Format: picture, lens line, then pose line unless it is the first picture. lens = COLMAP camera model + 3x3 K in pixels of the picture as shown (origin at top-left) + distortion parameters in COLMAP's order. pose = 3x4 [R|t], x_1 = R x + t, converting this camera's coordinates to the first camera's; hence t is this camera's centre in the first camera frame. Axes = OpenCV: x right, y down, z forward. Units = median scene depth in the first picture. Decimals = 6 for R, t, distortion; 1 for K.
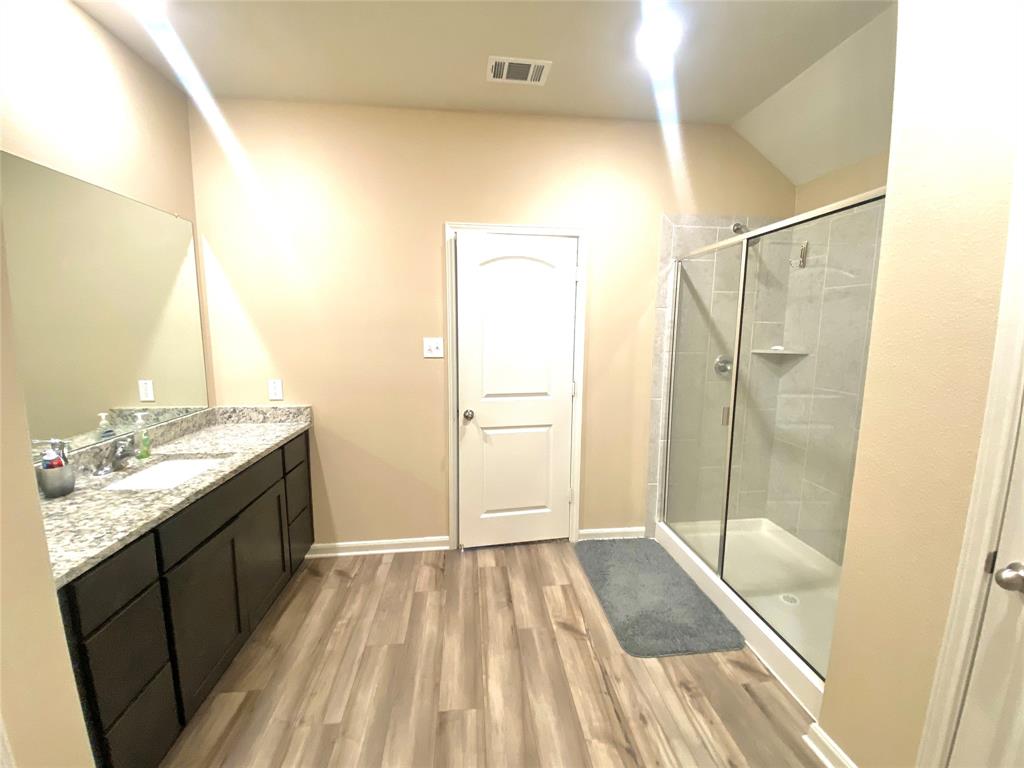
lens RADIAL K [[414.9, 0, 510.0], [0, 414.9, 385.2], [0, 0, 1]] dist [0.020659, -0.017733]
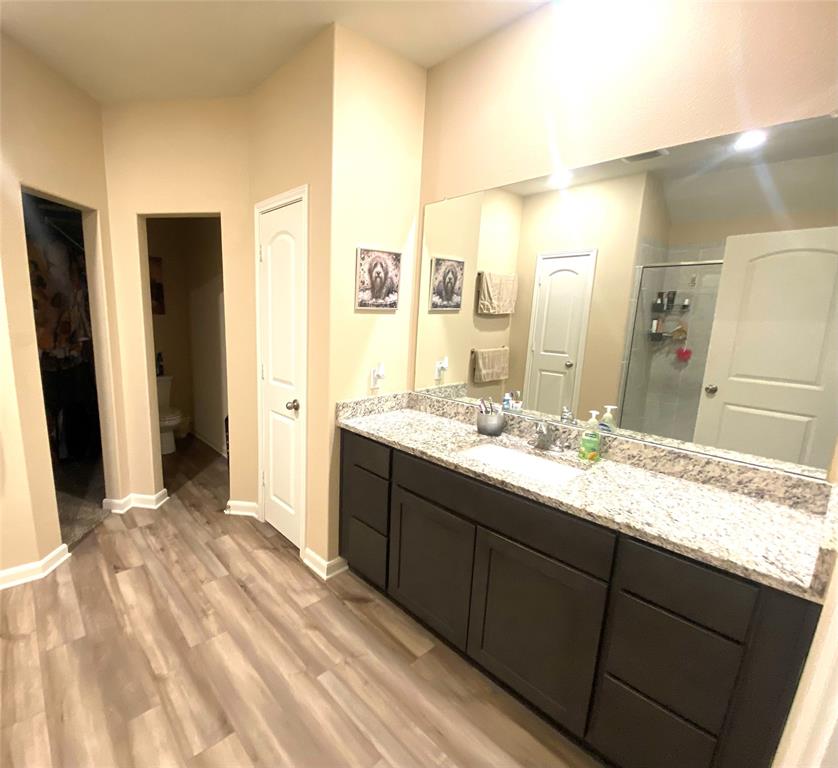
lens RADIAL K [[442.9, 0, 339.2], [0, 442.9, 385.6], [0, 0, 1]] dist [-0.001572, -0.000660]
pose [[-0.856446, 0.073079, -0.511038, 0.073667], [-0.088423, 0.954534, 0.284688, -0.240924], [0.508608, 0.289007, -0.811044, 1.710785]]
